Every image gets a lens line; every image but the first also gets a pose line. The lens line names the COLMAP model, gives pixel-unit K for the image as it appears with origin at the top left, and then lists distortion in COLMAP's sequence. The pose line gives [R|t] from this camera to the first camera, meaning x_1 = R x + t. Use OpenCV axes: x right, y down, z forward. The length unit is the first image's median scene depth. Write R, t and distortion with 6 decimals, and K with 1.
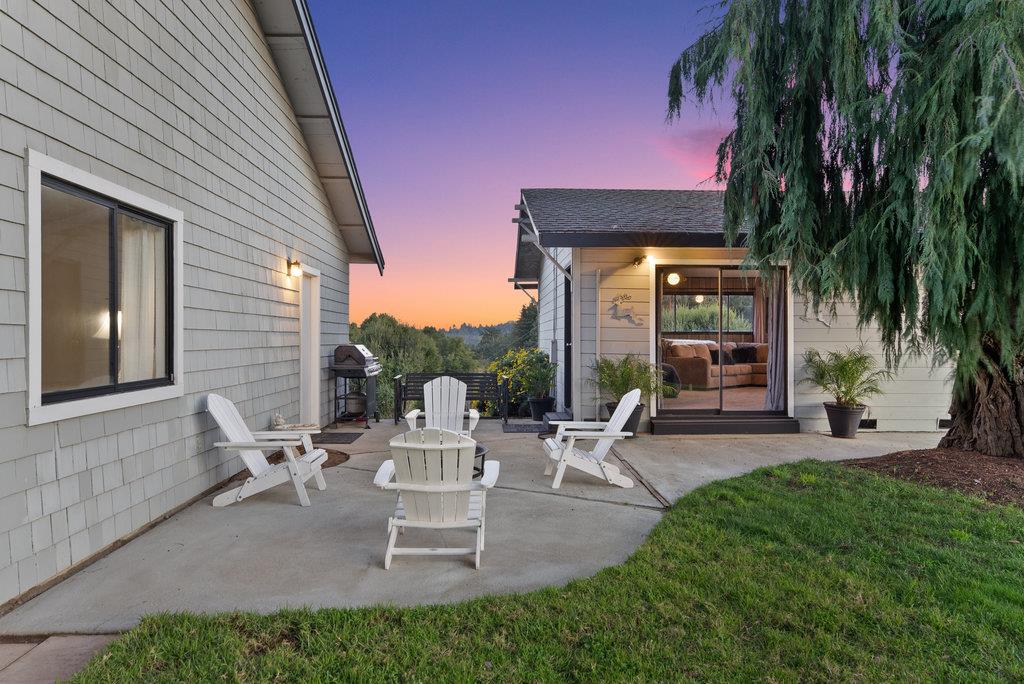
lens RADIAL K [[661.3, 0, 511.4], [0, 661.3, 332.3], [0, 0, 1]] dist [0.002861, -0.000218]
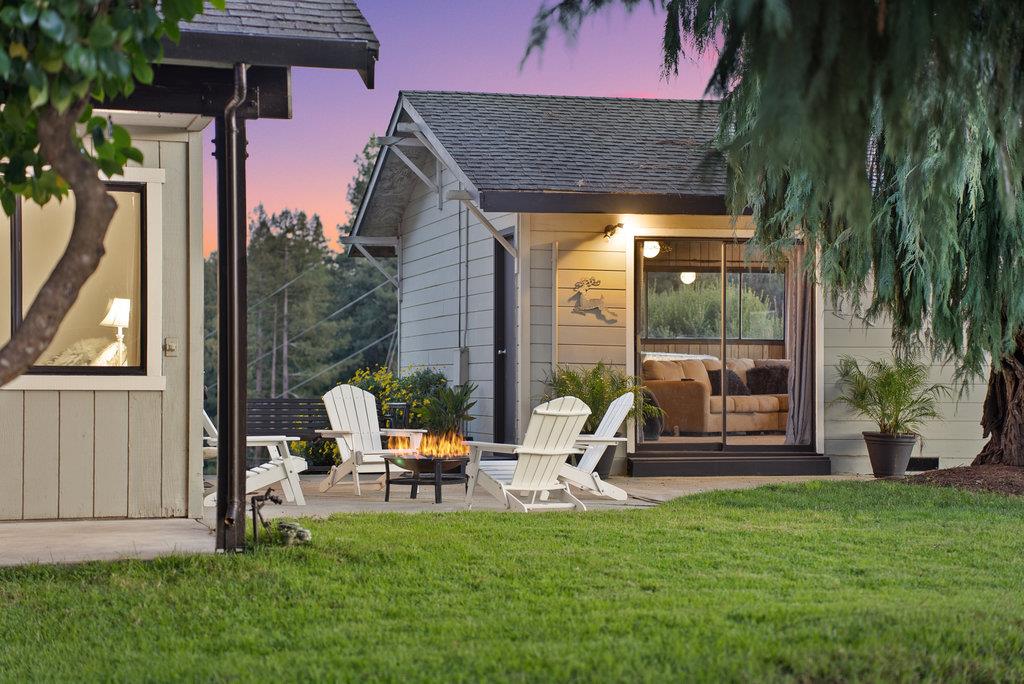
lens RADIAL K [[2143.4, 0, 511.9], [0, 2143.4, 343.5], [0, 0, 1]] dist [0.425594, 0.152413]
pose [[0.979527, 0.004556, 0.201260, -0.370269], [-0.002702, 0.999951, -0.009484, 0.033744], [-0.201293, 0.008746, 0.979492, -1.214434]]
